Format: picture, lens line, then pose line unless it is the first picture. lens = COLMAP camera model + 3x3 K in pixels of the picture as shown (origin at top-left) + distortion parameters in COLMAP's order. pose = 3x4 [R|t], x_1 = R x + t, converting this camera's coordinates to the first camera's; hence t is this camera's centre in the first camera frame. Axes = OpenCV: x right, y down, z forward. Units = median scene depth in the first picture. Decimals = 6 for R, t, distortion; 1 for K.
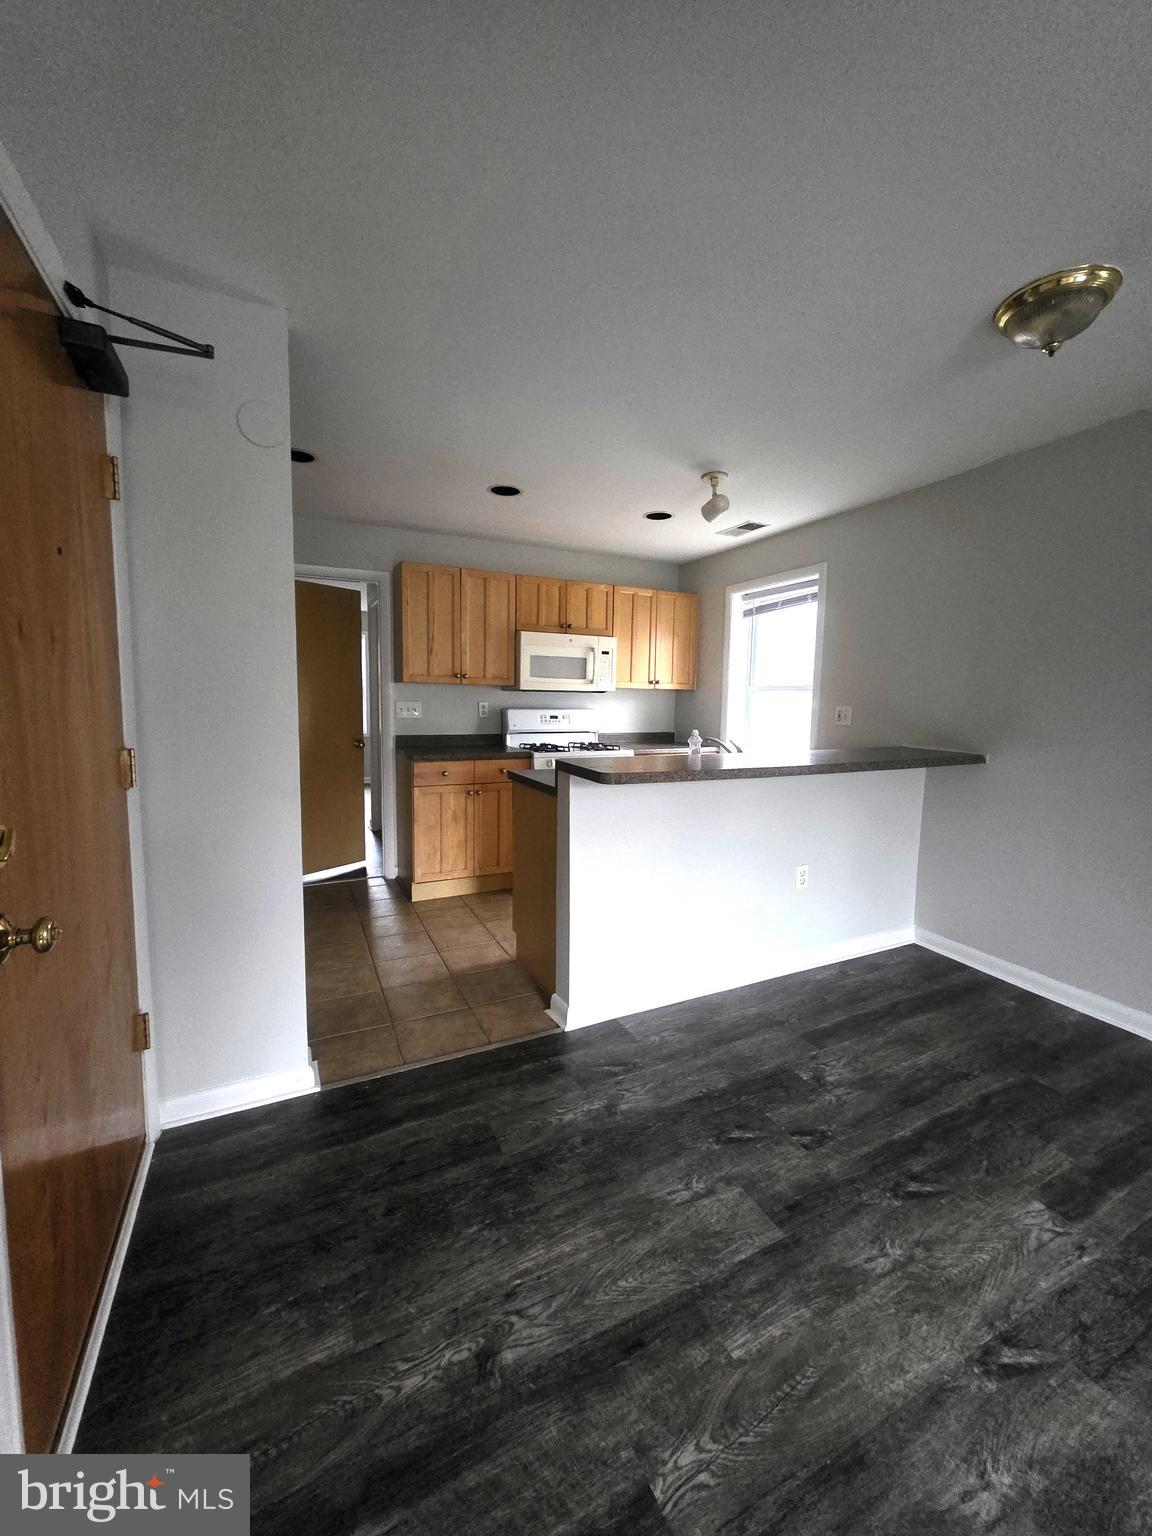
lens RADIAL K [[602.9, 0, 578.0], [0, 602.9, 761.3], [0, 0, 1]] dist [0.000820, 0.000120]
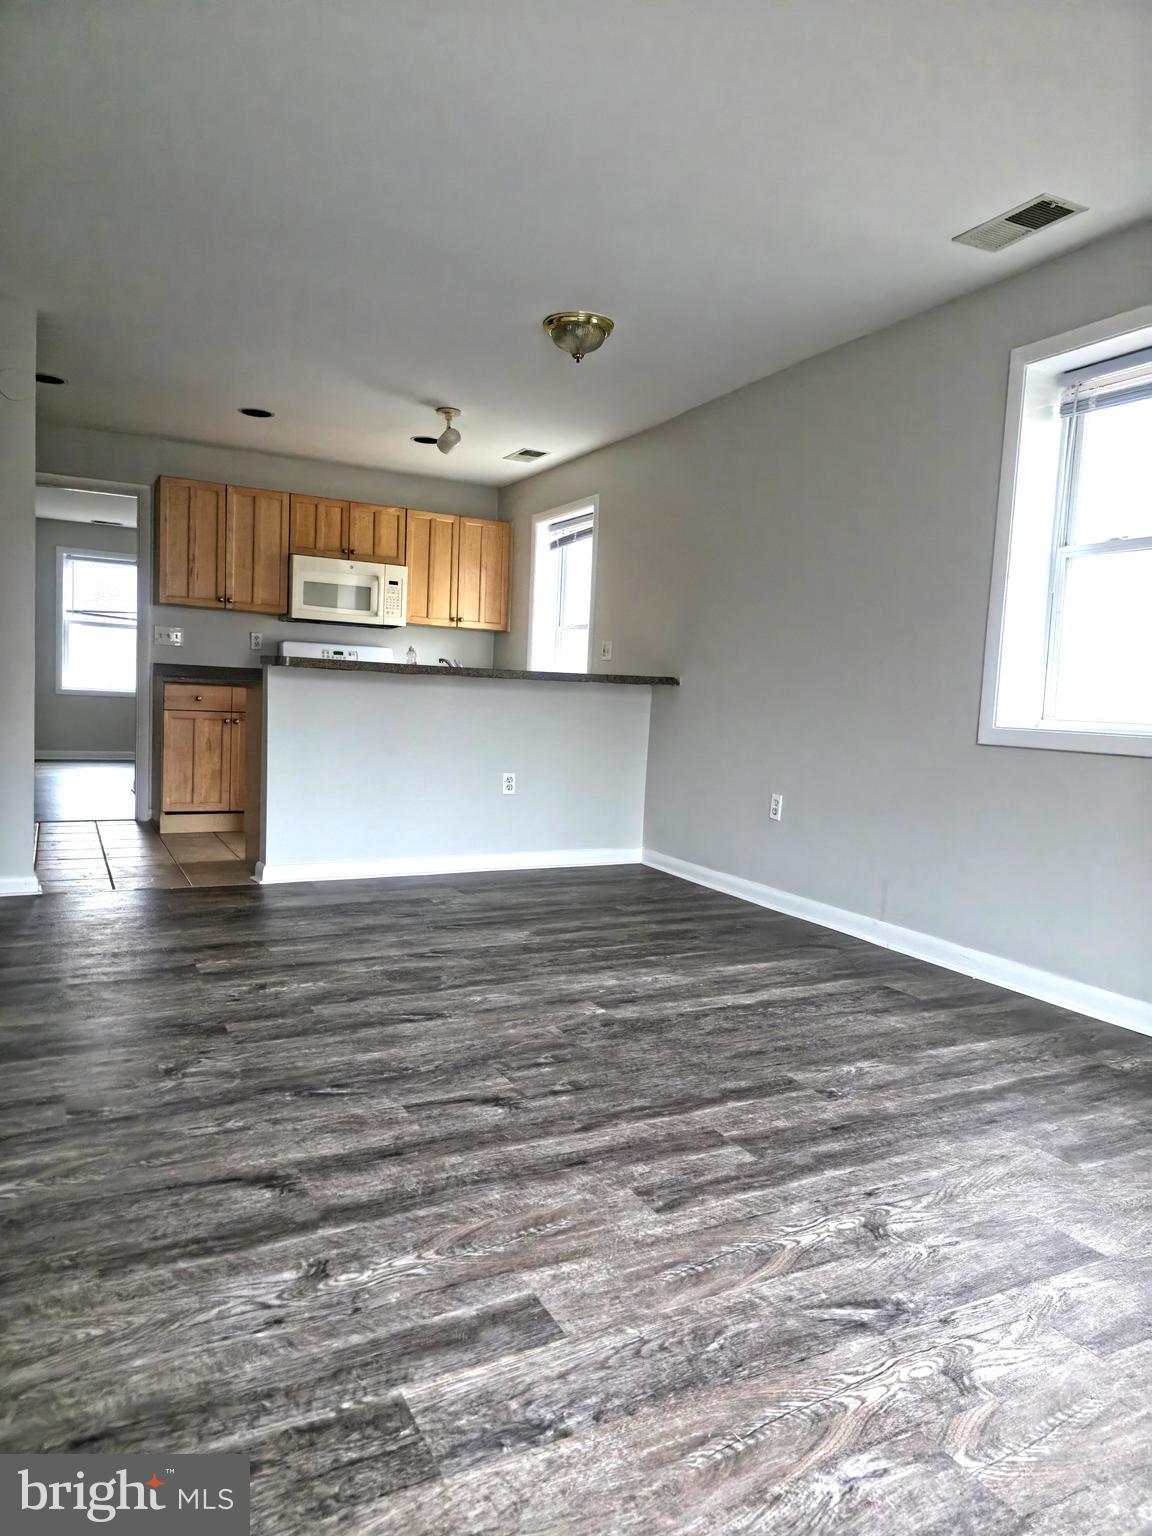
lens RADIAL K [[1033.2, 0, 584.0], [0, 1033.2, 779.6], [0, 0, 1]] dist [0.054295, -0.026646]
pose [[0.999167, 0.025366, 0.031982, 0.307441], [-0.024688, 0.999465, -0.021436, 0.152643], [-0.032509, 0.020629, 0.999259, -0.603693]]
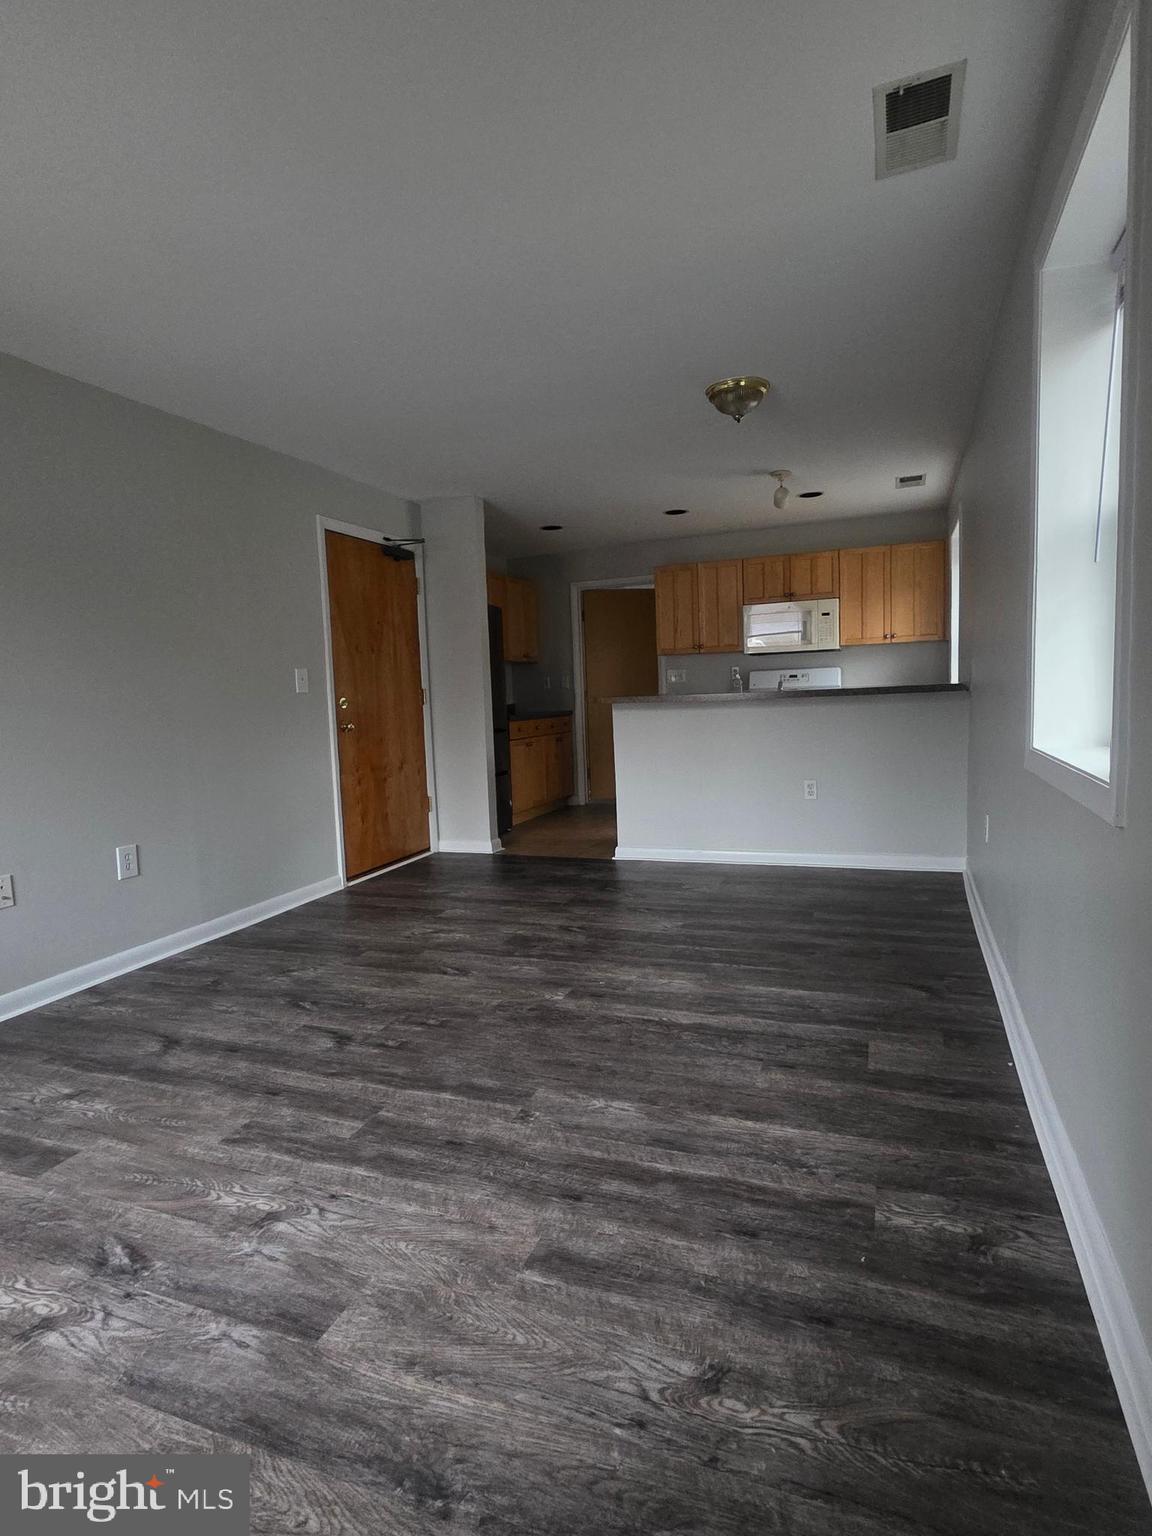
lens RADIAL K [[798.5, 0, 587.6], [0, 798.5, 760.4], [0, 0, 1]] dist [0.002459, 0.001837]
pose [[0.677300, 0.020281, -0.735427, 0.865893], [-0.027712, 0.999614, 0.002046, 0.097785], [0.735185, 0.018995, 0.677601, -0.301714]]
